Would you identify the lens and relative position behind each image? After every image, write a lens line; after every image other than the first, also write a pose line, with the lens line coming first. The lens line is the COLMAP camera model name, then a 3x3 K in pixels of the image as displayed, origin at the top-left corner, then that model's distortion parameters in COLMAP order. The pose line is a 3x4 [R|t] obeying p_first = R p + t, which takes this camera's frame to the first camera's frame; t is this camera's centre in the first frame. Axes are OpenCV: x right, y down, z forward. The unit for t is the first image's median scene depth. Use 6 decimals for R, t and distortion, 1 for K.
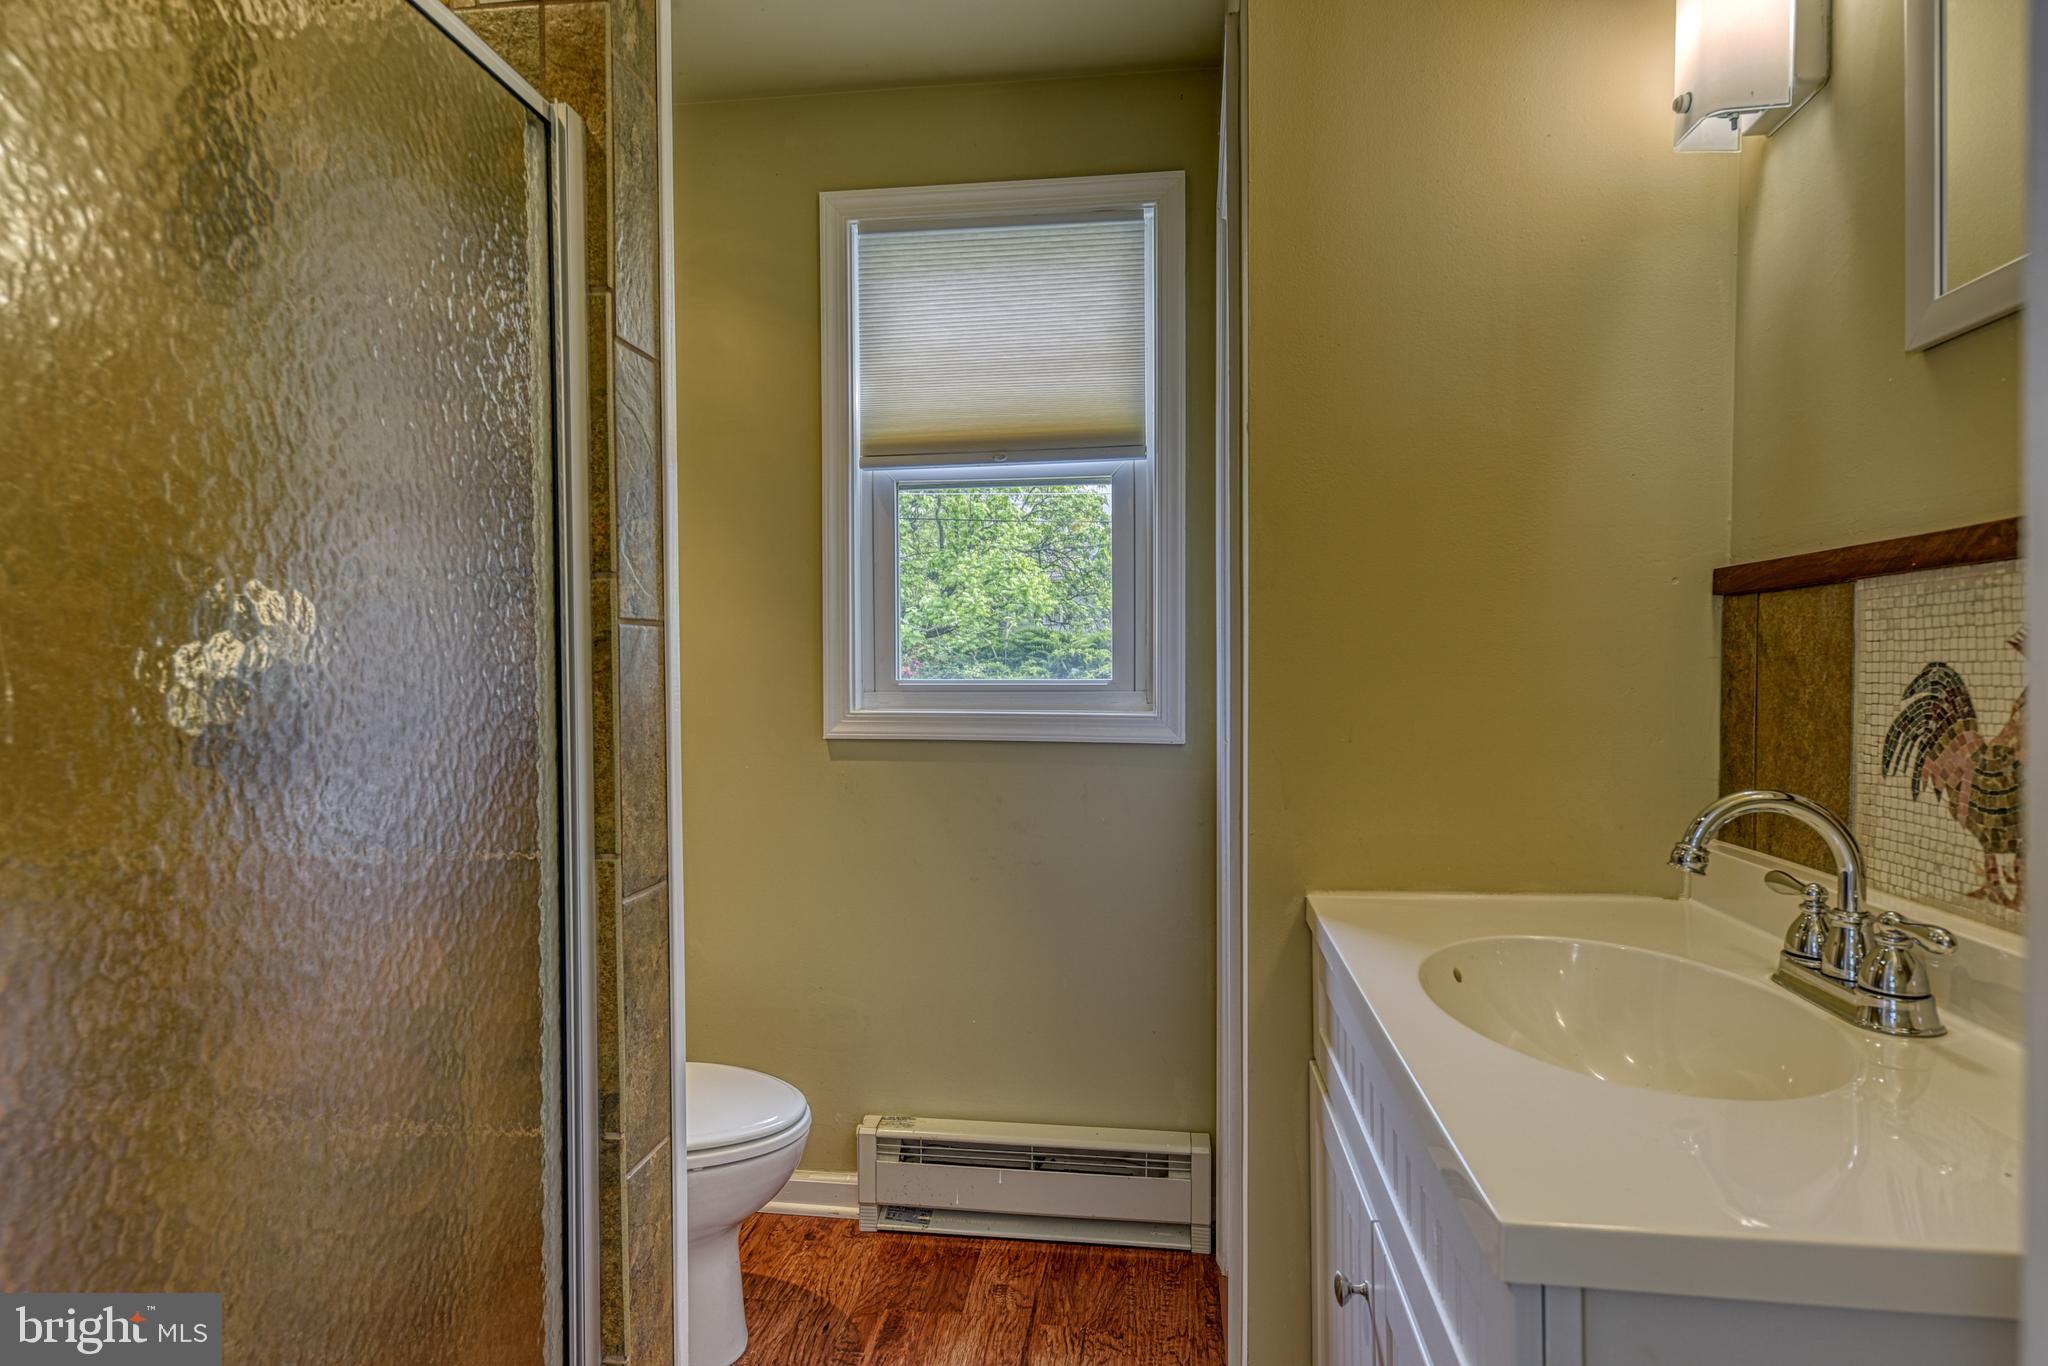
lens RADIAL K [[1037.7, 0, 1030.1], [0, 1037.7, 676.8], [0, 0, 1]] dist [0.013812, -0.002575]
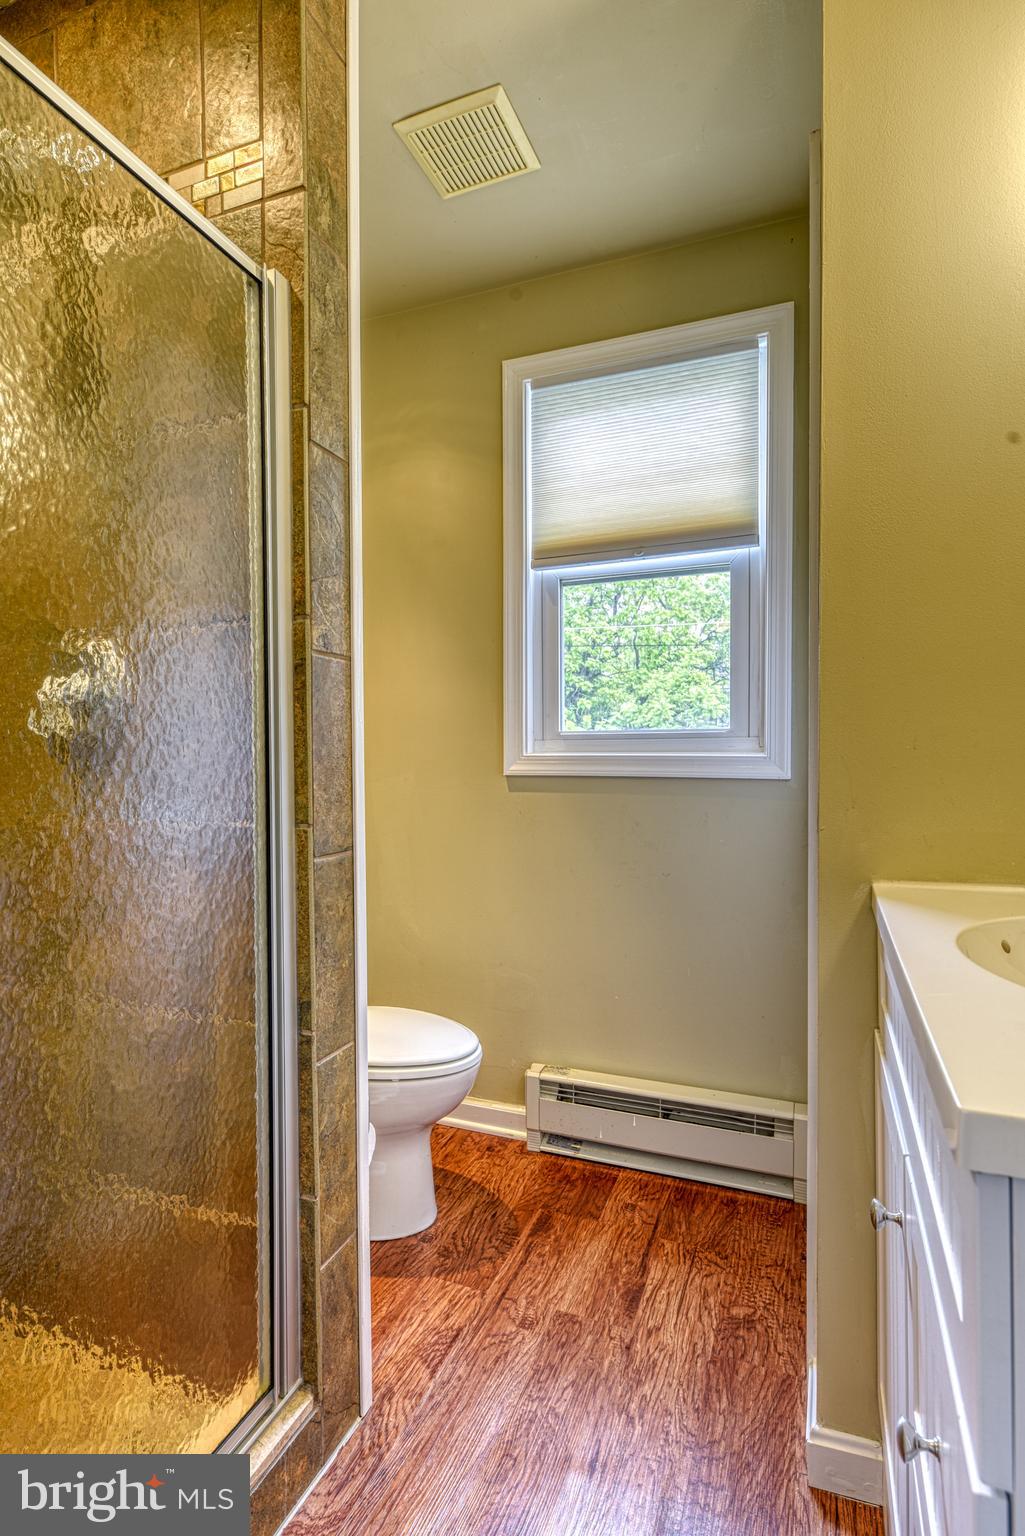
lens RADIAL K [[778.2, 0, 511.2], [0, 778.2, 767.8], [0, 0, 1]] dist [0.013812, -0.002575]
pose [[0.970058, 0.004714, -0.242826, 0.089083], [-0.004192, 0.999988, 0.002666, 0.082076], [0.242835, -0.001568, 0.970066, 0.073243]]
